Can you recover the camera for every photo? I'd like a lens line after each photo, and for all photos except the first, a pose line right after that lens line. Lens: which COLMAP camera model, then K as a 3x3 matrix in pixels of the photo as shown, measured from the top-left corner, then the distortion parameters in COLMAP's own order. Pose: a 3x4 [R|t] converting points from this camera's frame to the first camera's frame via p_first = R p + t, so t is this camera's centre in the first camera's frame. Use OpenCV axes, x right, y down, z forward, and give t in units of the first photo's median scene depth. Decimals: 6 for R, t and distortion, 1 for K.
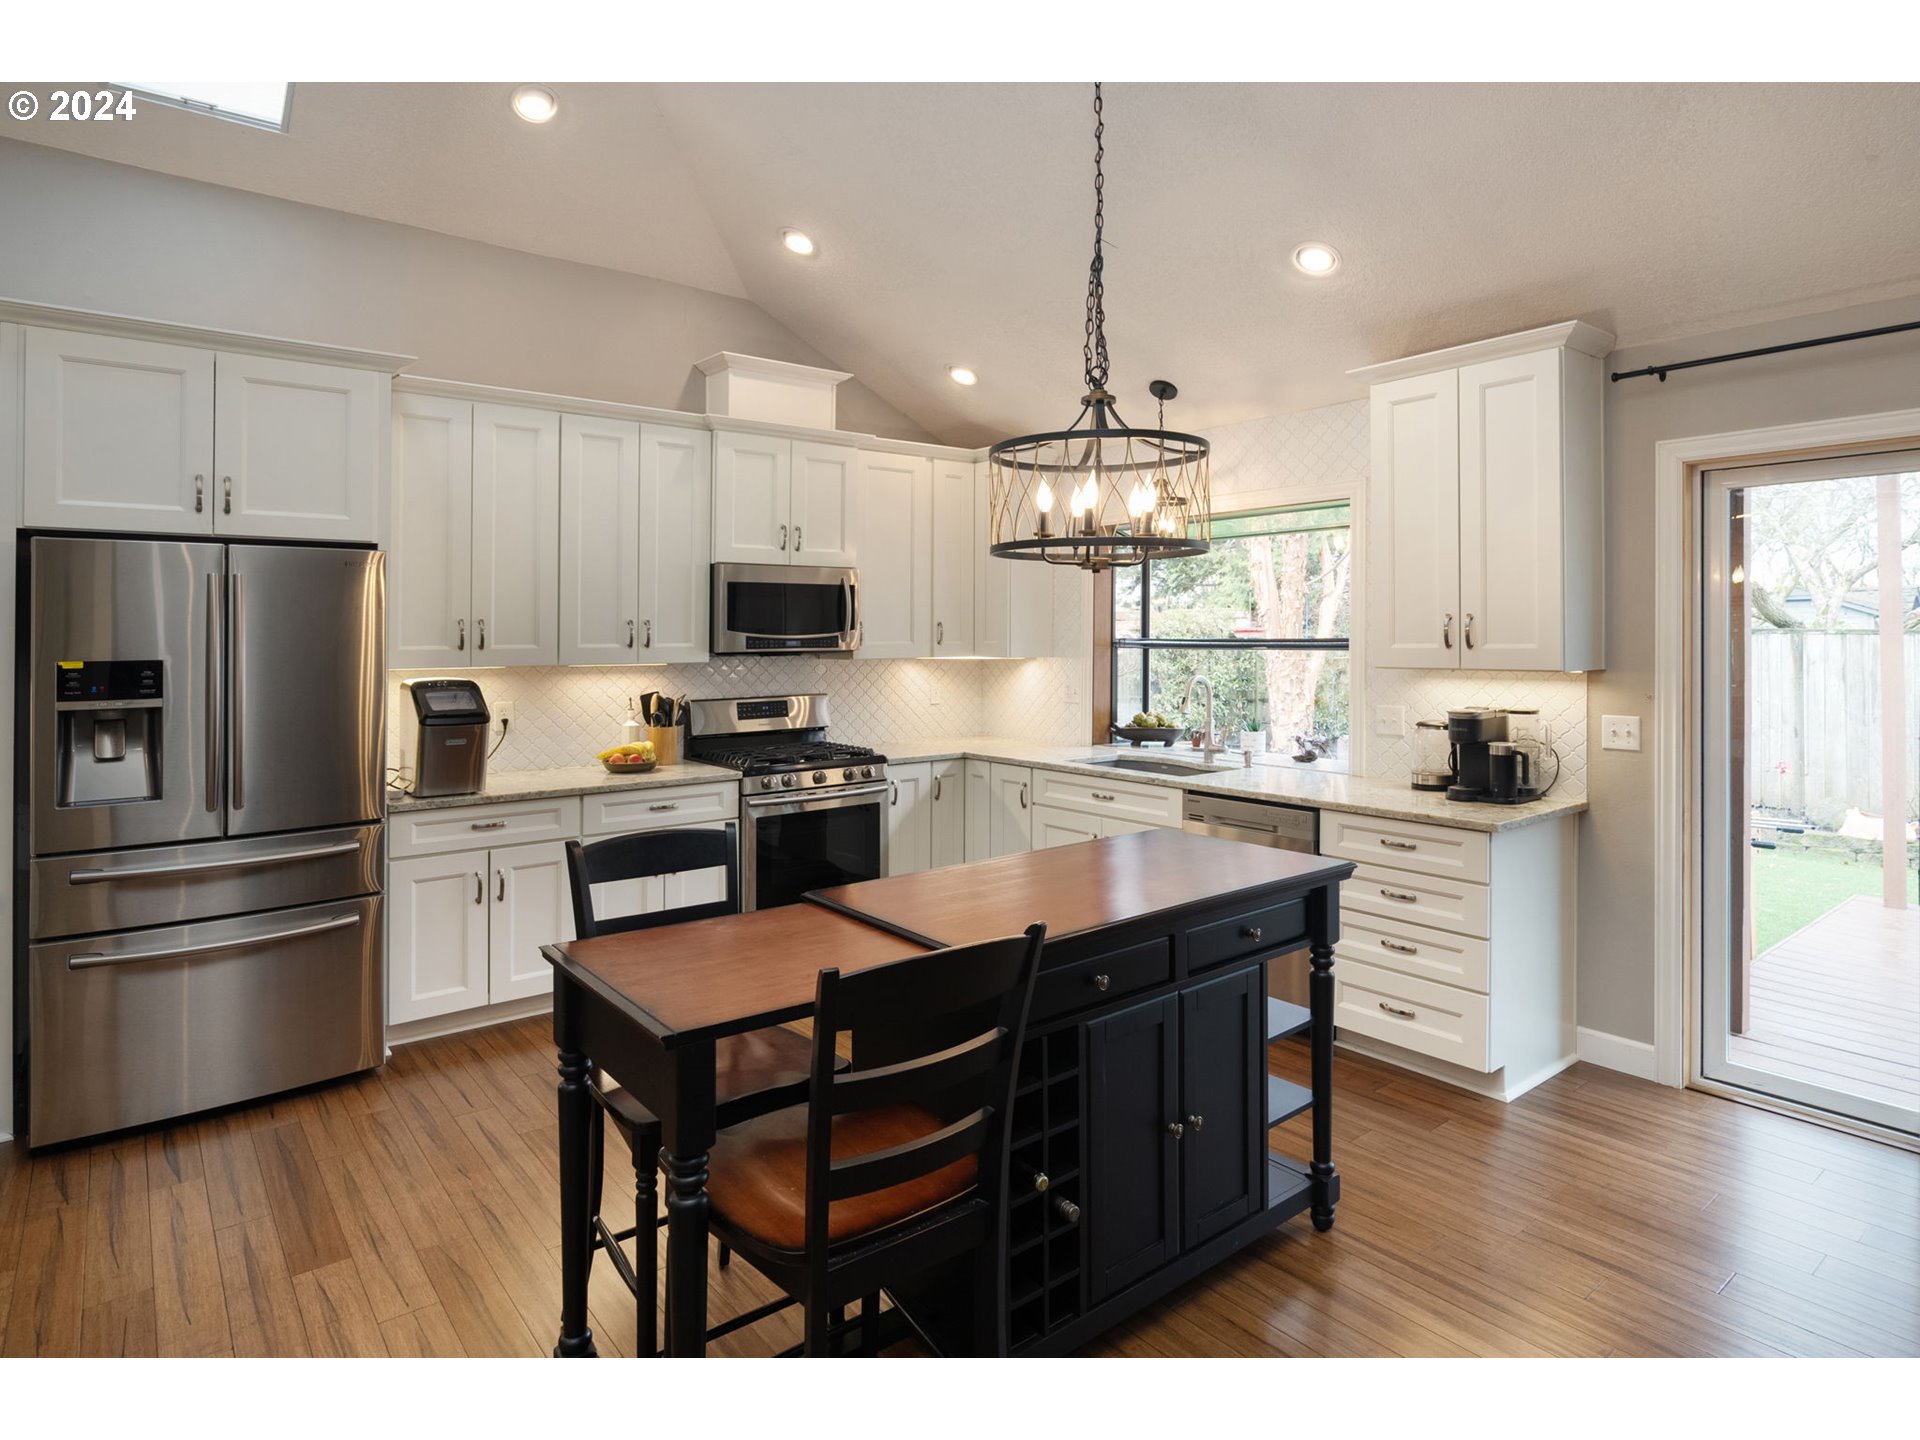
lens RADIAL K [[1074.0, 0, 988.6], [0, 1074.0, 629.1], [0, 0, 1]] dist [-0.021345, 0.000306]
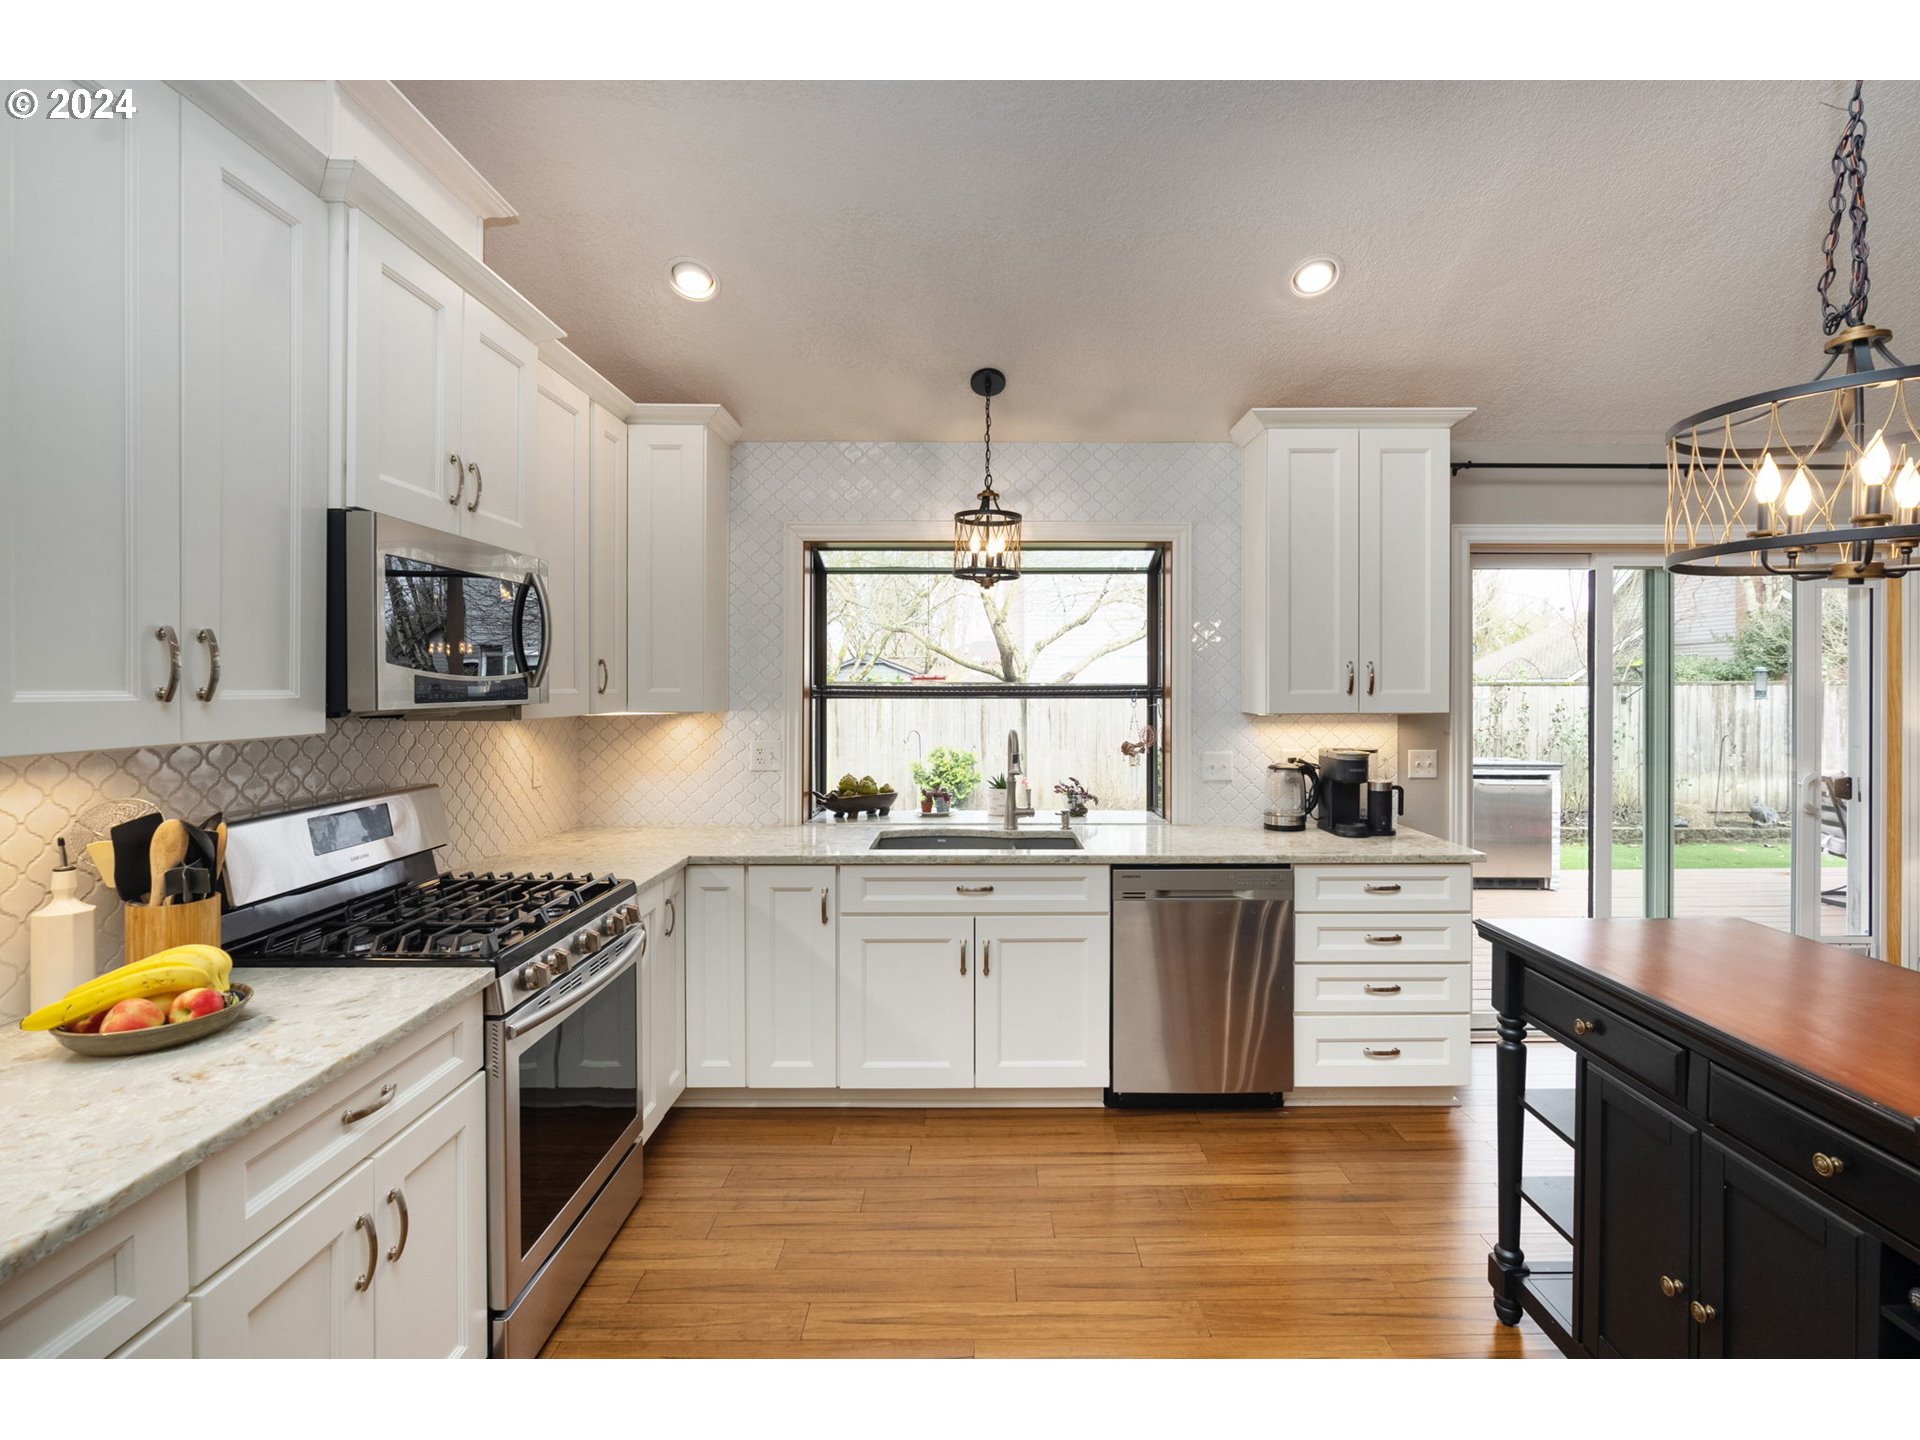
lens RADIAL K [[930.2, 0, 1002.8], [0, 930.2, 694.7], [0, 0, 1]] dist [0.000763, 0.000446]
pose [[0.612242, -0.003070, 0.790665, -0.394562], [-0.006038, 0.999945, 0.008558, 0.010189], [-0.790648, -0.010013, 0.612190, 0.555736]]
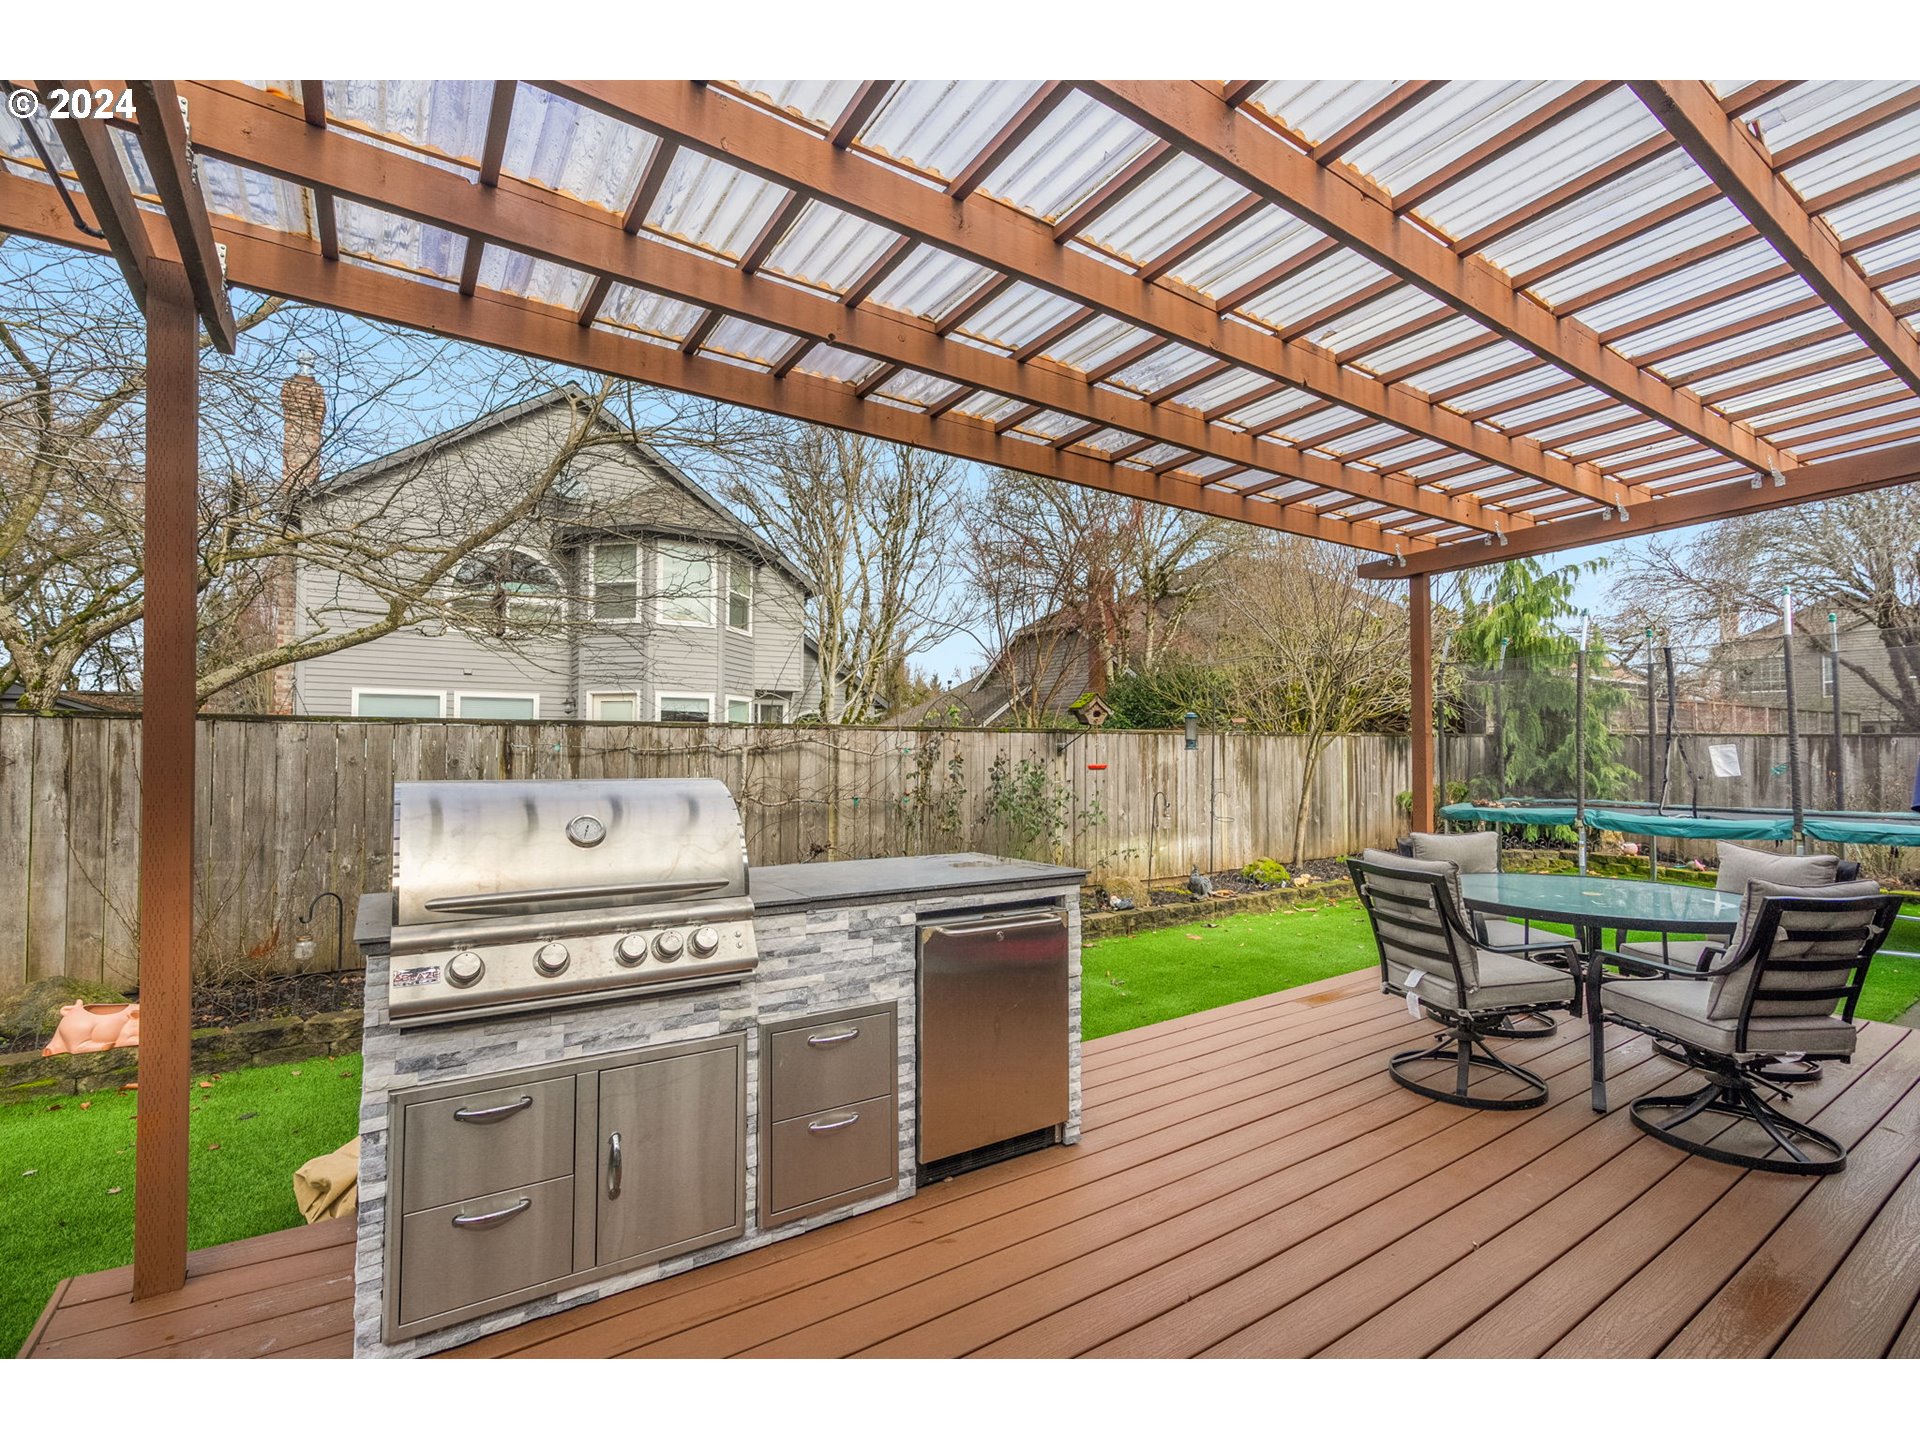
lens RADIAL K [[850.1, 0, 960.6], [0, 850.1, 727.6], [0, 0, 1]] dist [0.001700, 0.000127]
pose [[0.094313, 0.029880, 0.995094, 0.671400], [-0.007815, 0.999541, -0.029273, 0.038955], [-0.995512, -0.005016, 0.094503, 0.790731]]
